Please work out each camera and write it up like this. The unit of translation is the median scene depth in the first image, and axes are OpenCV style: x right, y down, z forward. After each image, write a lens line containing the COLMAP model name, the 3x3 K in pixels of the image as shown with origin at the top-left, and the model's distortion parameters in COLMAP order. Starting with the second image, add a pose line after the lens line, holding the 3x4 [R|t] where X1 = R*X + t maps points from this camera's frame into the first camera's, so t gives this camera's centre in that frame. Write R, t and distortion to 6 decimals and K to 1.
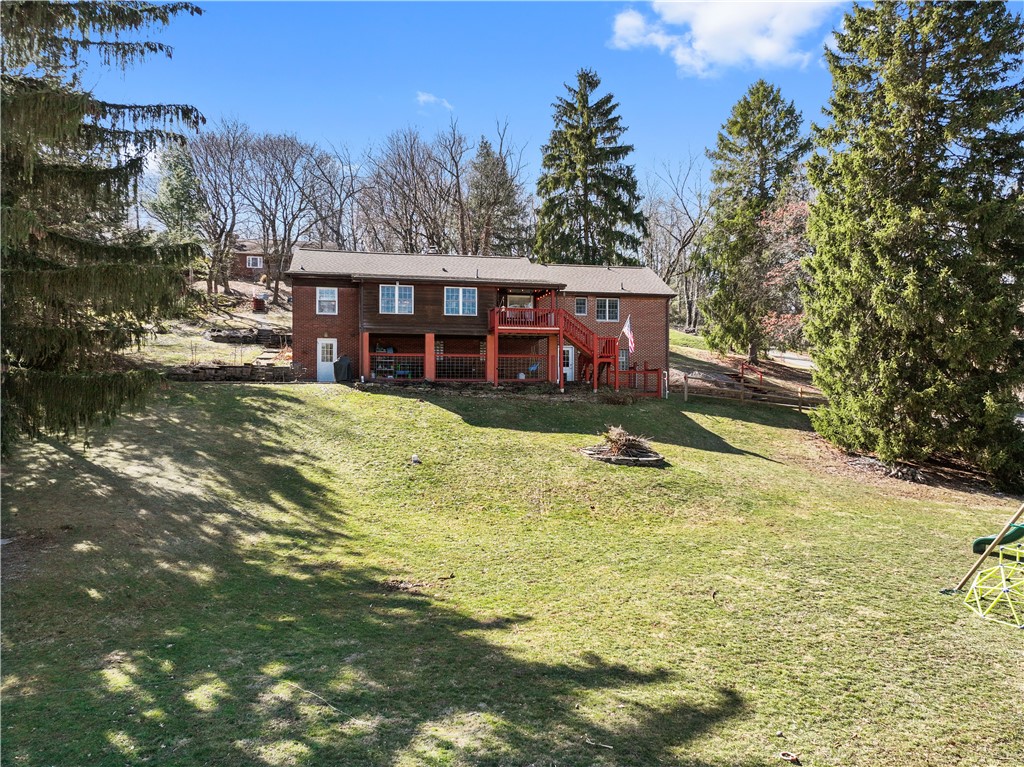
lens RADIAL K [[725.9, 0, 512.0], [0, 725.9, 383.5], [0, 0, 1]] dist [0.003968, 0.000524]
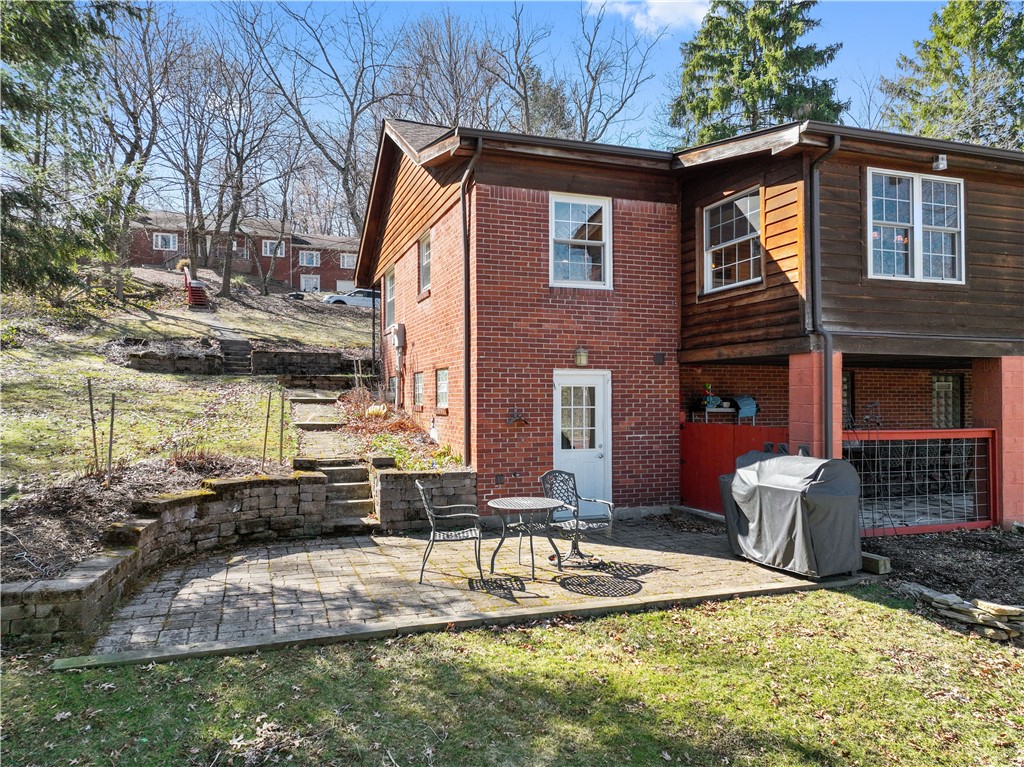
lens RADIAL K [[725.0, 0, 516.1], [0, 725.0, 404.2], [0, 0, 1]] dist [0.001661, 0.000480]
pose [[0.989645, -0.005420, 0.143435, -0.329513], [0.004336, 0.999960, 0.007871, -0.051659], [-0.143471, -0.007167, 0.989629, 0.728022]]
